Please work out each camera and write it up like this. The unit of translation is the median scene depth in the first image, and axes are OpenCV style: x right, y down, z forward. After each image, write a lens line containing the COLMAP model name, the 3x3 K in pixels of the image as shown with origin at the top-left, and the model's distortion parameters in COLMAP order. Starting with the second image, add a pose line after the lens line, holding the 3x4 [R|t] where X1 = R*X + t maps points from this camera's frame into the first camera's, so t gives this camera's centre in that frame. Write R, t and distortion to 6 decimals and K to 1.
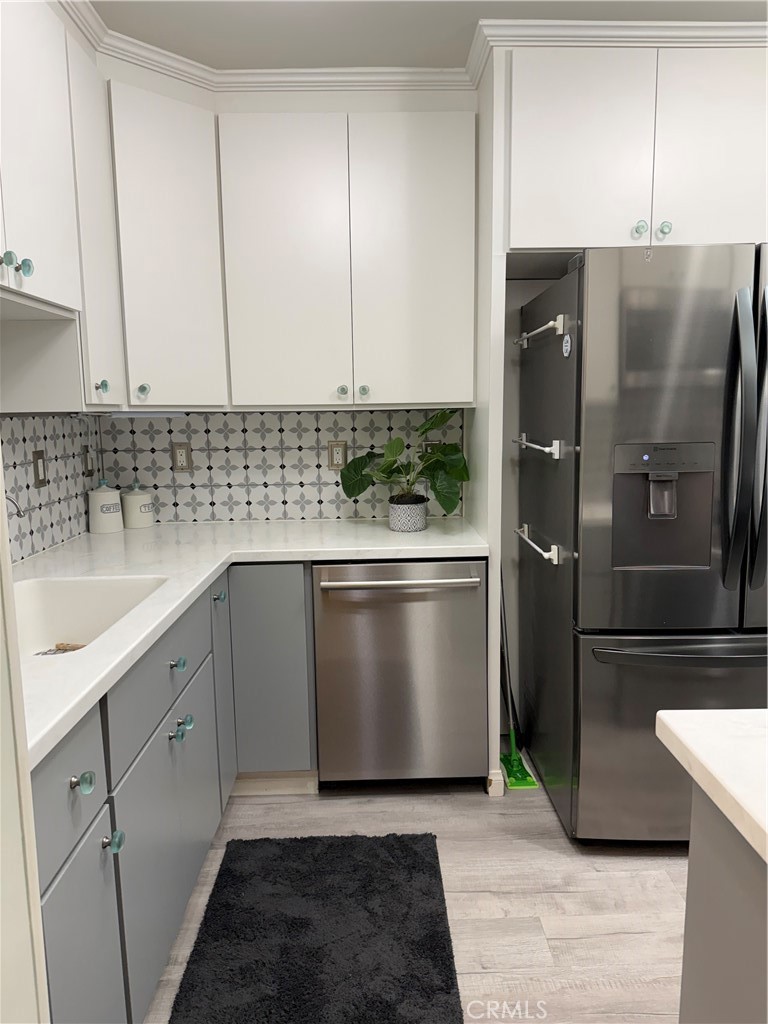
lens RADIAL K [[733.9, 0, 384.0], [0, 733.9, 512.0], [0, 0, 1]] dist [0.035463, -0.006062]
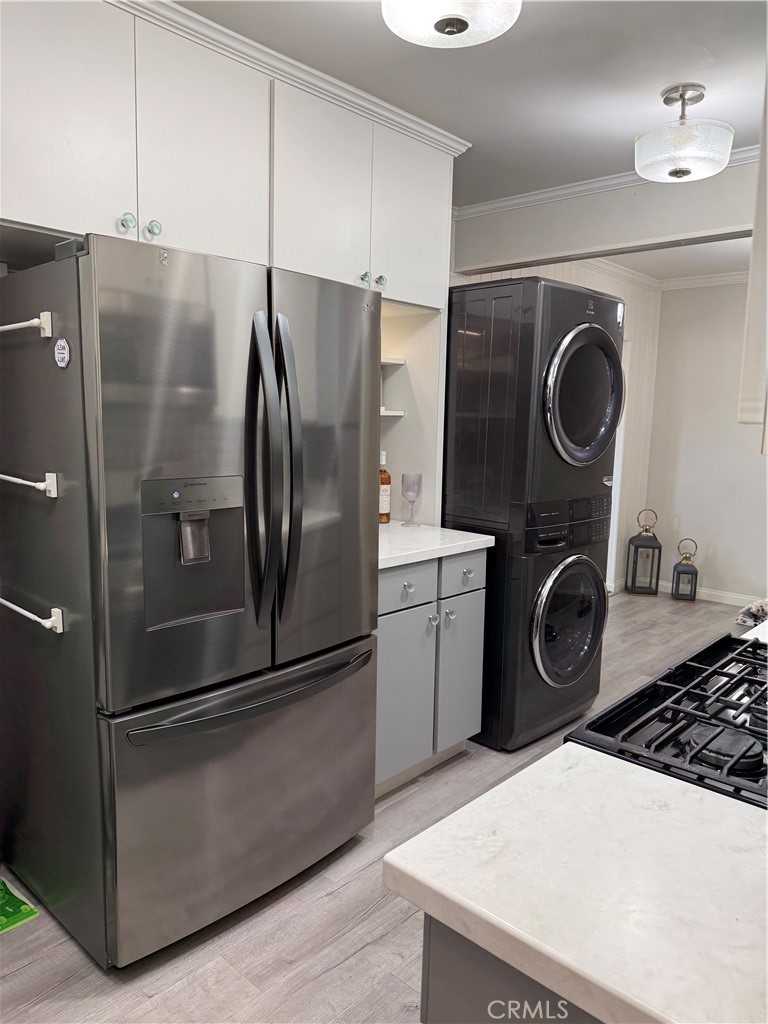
lens RADIAL K [[727.5, 0, 385.3], [0, 727.5, 497.0], [0, 0, 1]] dist [0.006690, -0.018378]
pose [[0.689106, -0.059749, 0.722193, -0.075377], [0.070005, 0.997423, 0.015722, -0.059606], [-0.721272, 0.039723, 0.691512, 0.219382]]
